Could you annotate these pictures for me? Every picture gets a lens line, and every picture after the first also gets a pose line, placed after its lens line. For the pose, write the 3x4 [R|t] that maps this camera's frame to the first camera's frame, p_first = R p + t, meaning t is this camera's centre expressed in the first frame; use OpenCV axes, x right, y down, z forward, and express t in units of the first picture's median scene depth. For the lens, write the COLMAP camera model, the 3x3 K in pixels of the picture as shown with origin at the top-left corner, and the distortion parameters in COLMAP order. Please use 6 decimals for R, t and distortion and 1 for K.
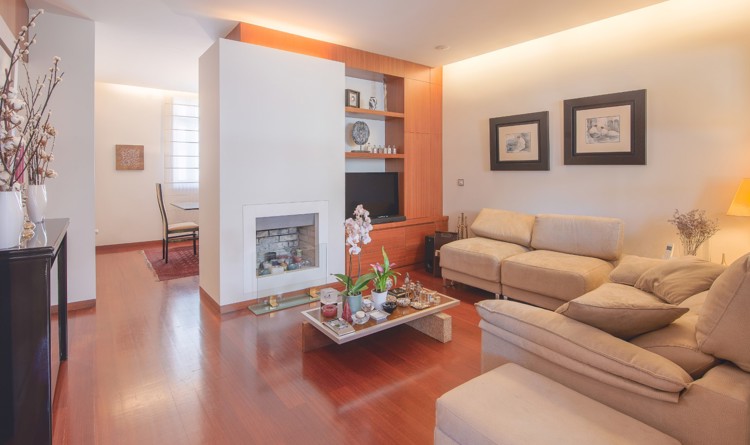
lens RADIAL K [[366.0, 0, 356.5], [0, 366.0, 176.8], [0, 0, 1]] dist [-0.014292, 0.000319]
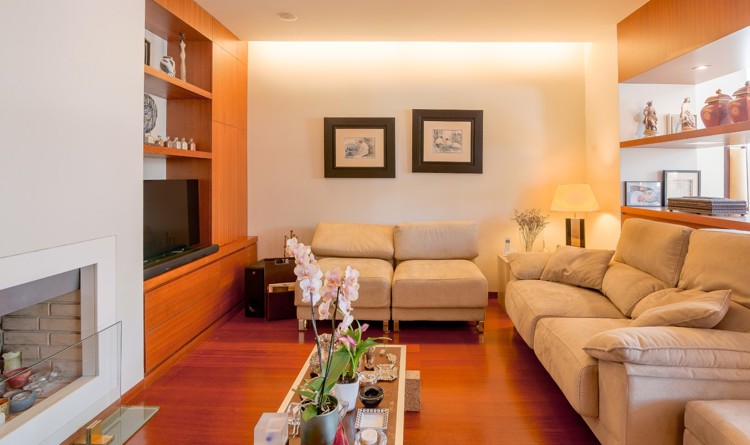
lens RADIAL K [[366.0, 0, 408.9], [0, 366.0, 175.9], [0, 0, 1]] dist [-0.014292, 0.000319]
pose [[0.589257, 0.009951, 0.807884, -0.257977], [0.007983, 0.999804, -0.018138, -0.004786], [-0.807906, 0.017138, 0.589062, 0.399272]]
